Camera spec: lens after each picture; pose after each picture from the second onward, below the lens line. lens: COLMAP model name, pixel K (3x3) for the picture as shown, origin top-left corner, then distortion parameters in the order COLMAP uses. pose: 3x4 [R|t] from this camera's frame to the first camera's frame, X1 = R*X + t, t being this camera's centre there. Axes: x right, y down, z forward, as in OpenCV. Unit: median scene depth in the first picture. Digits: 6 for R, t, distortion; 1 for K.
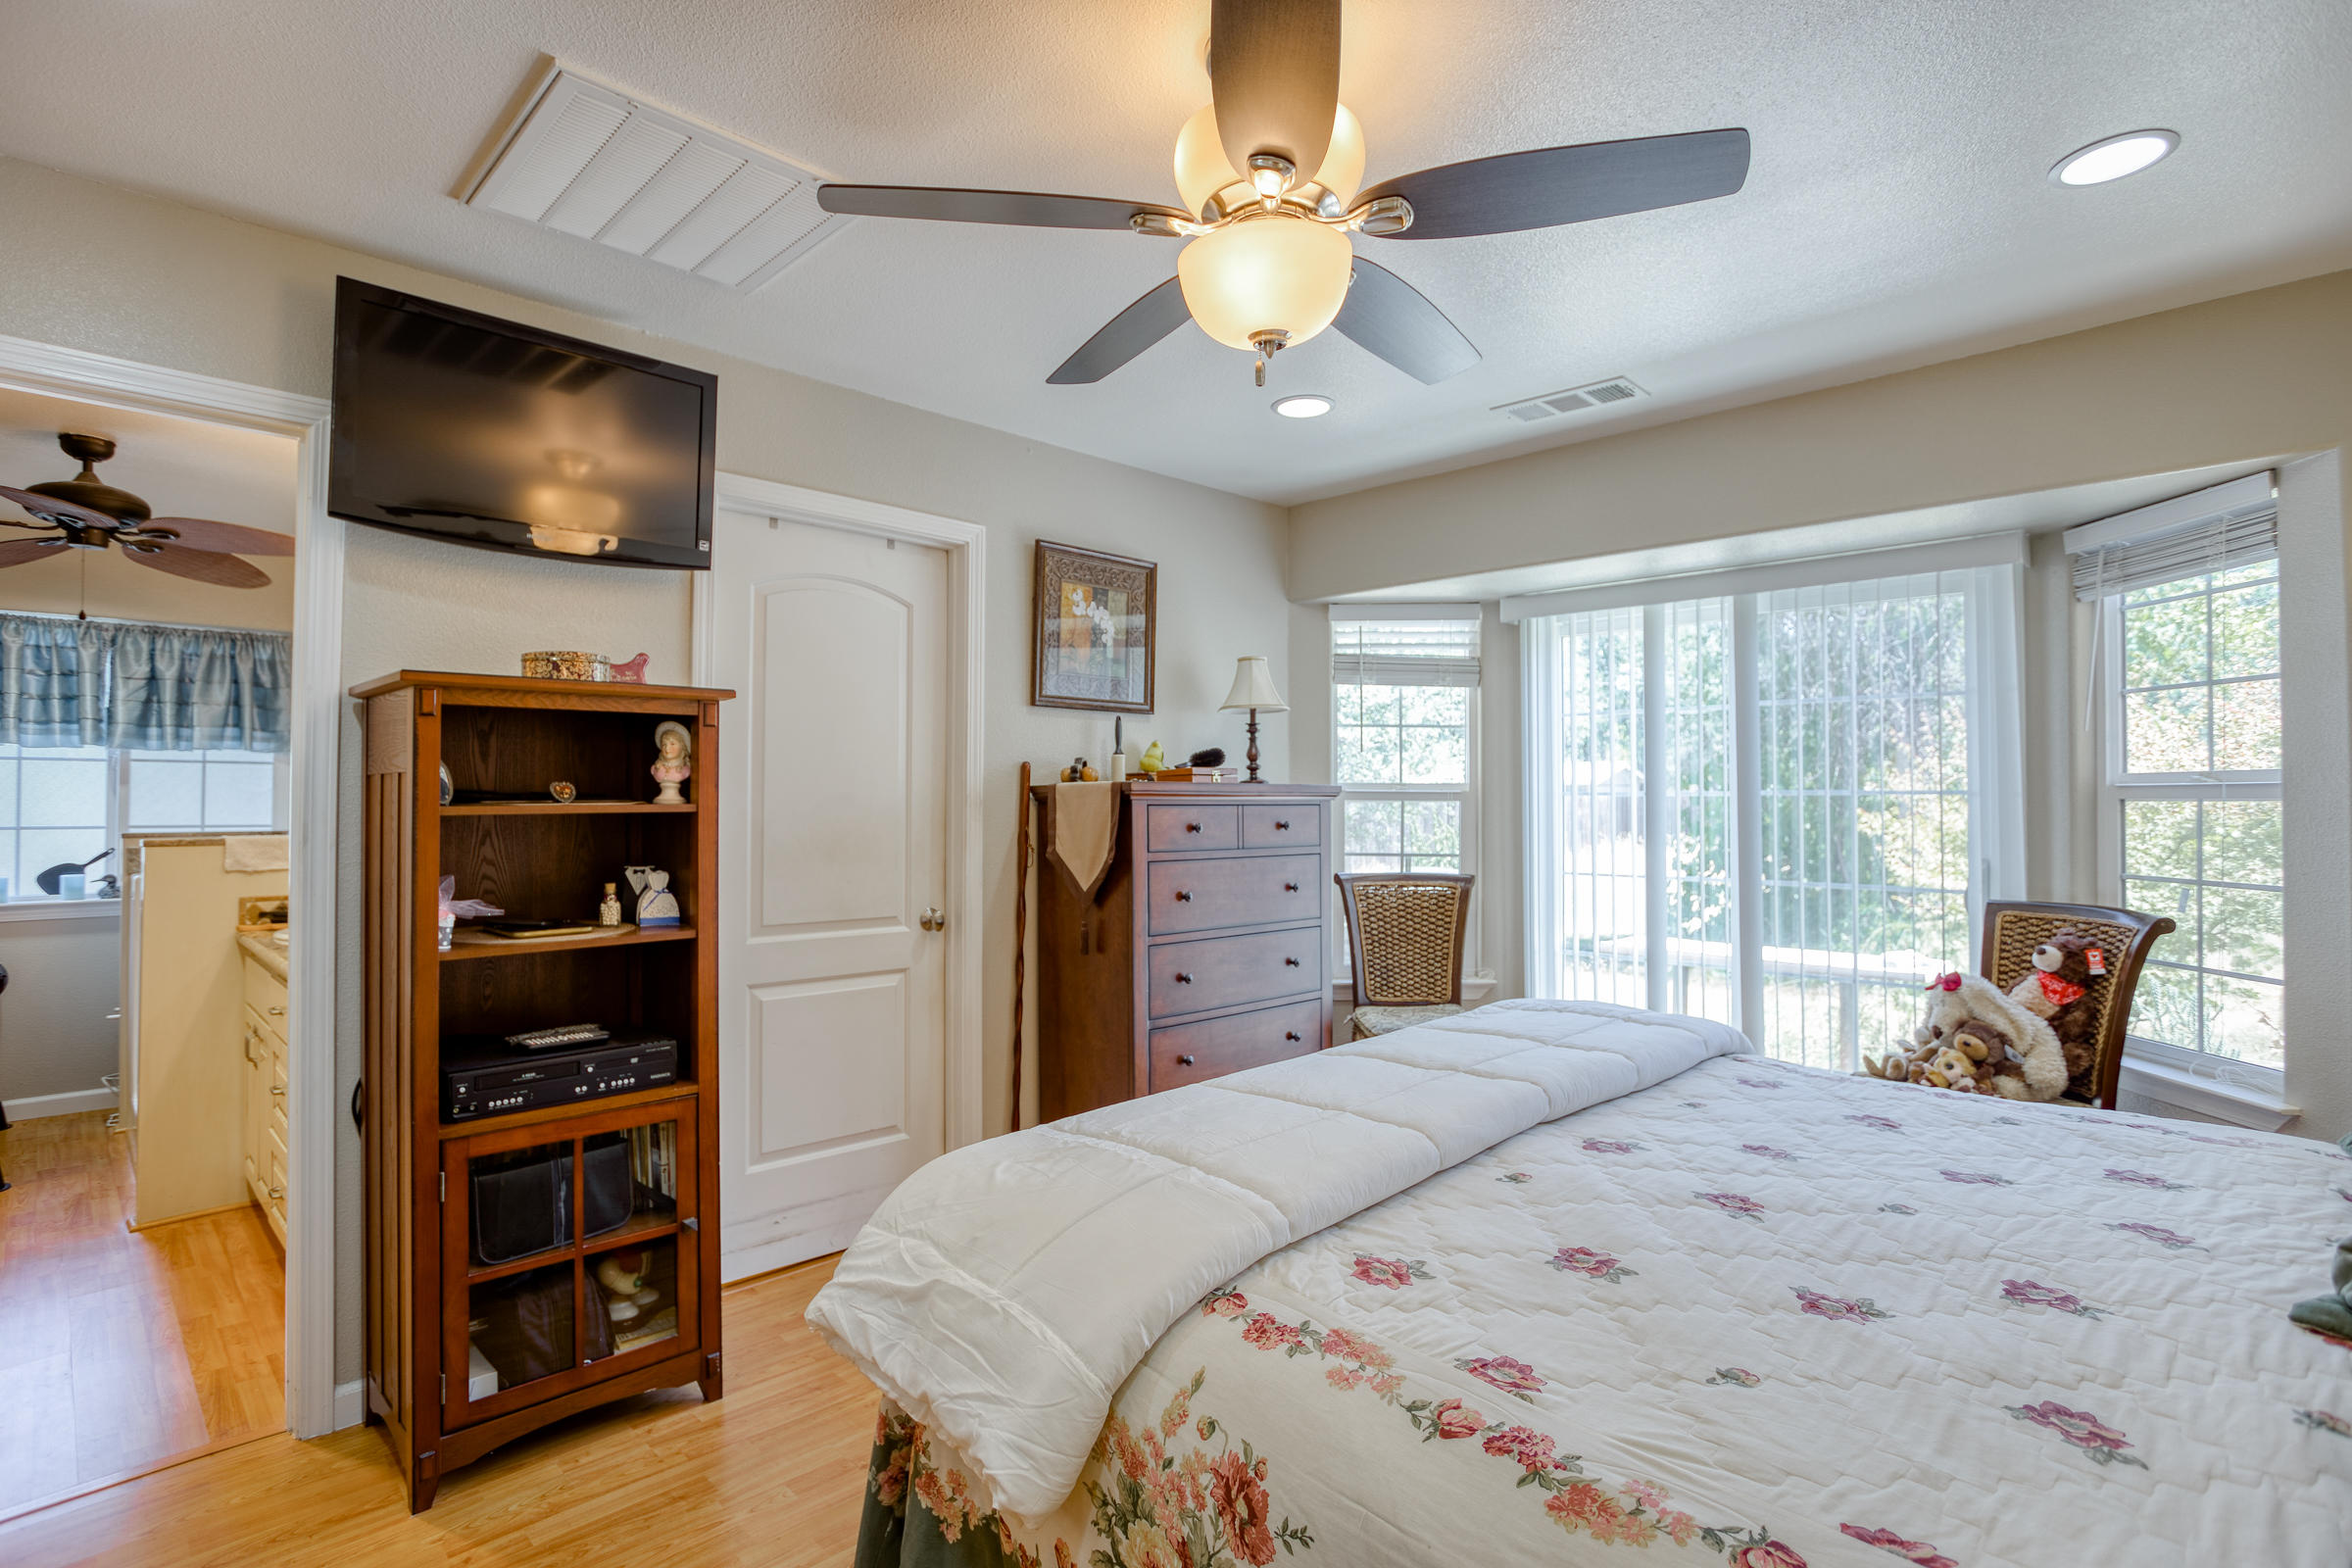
lens RADIAL K [[1173.8, 0, 1172.2], [0, 1173.8, 786.8], [0, 0, 1]] dist [0.001214, 0.000340]
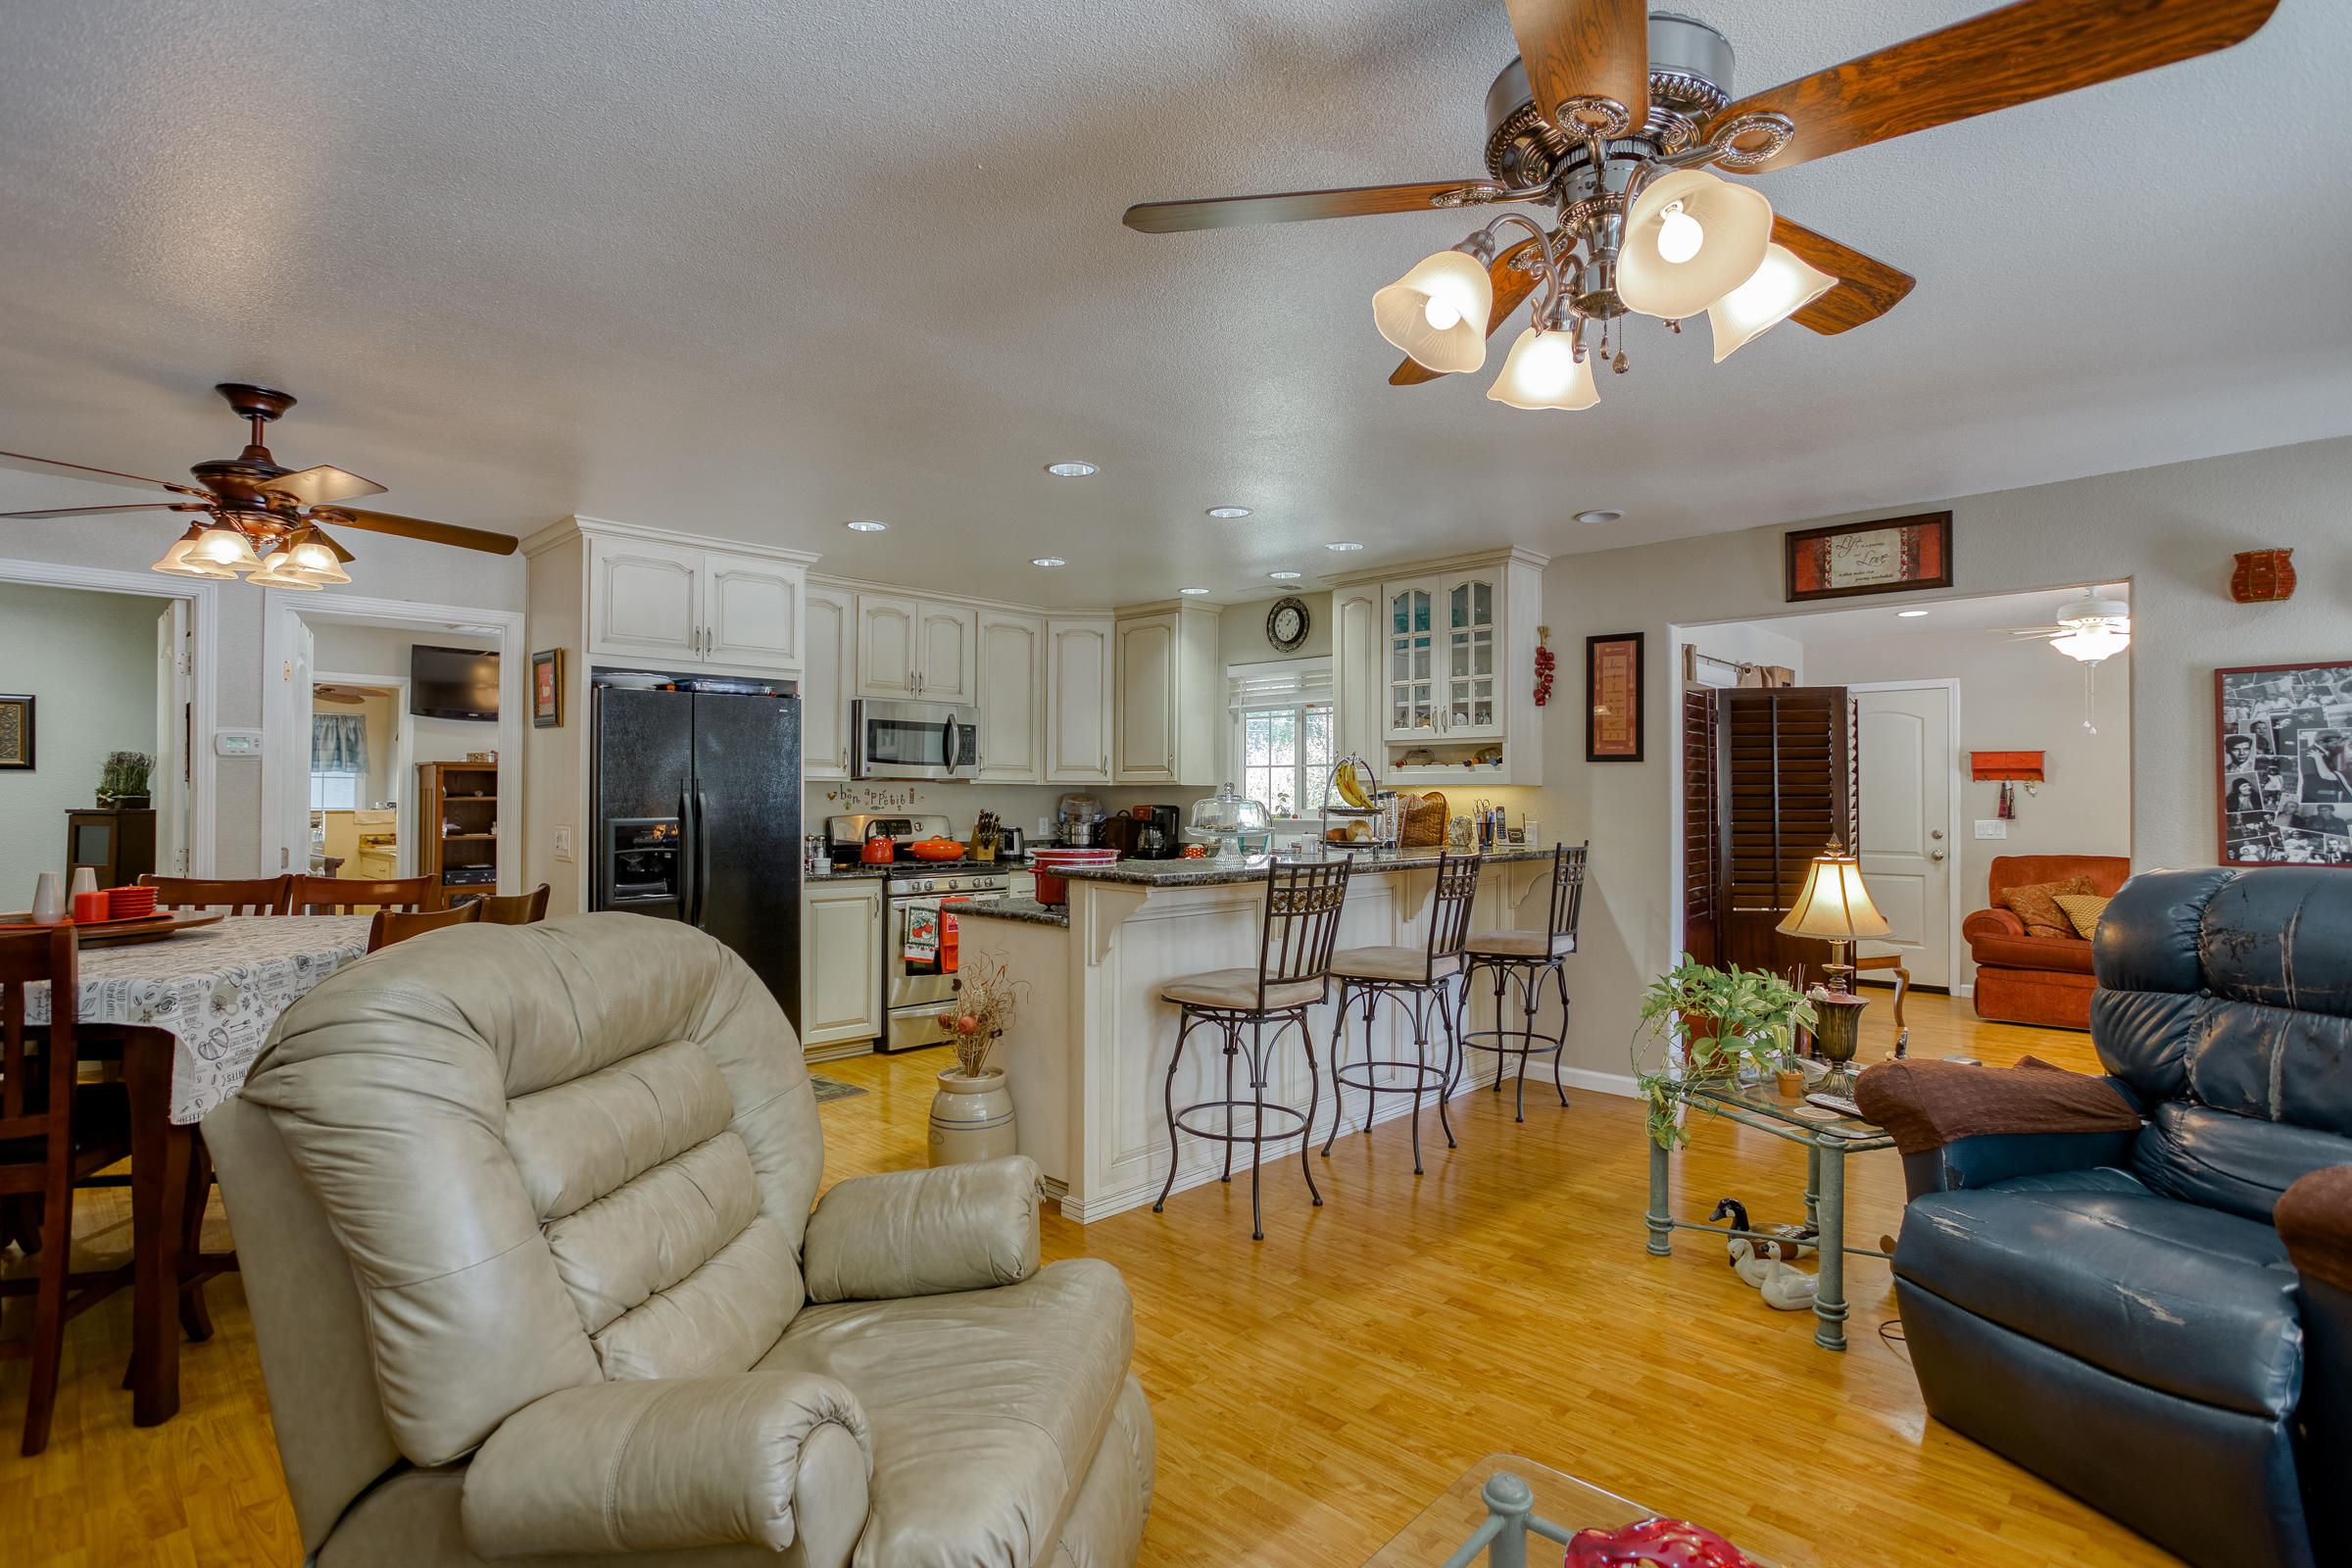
lens RADIAL K [[1138.8, 0, 1180.6], [0, 1138.8, 786.9], [0, 0, 1]] dist [-0.005866, 0.001000]
pose [[0.999537, 0.004622, 0.030083, 1.424267], [-0.004582, 0.999989, -0.001391, -0.019803], [-0.030089, 0.001252, 0.999546, -2.372344]]
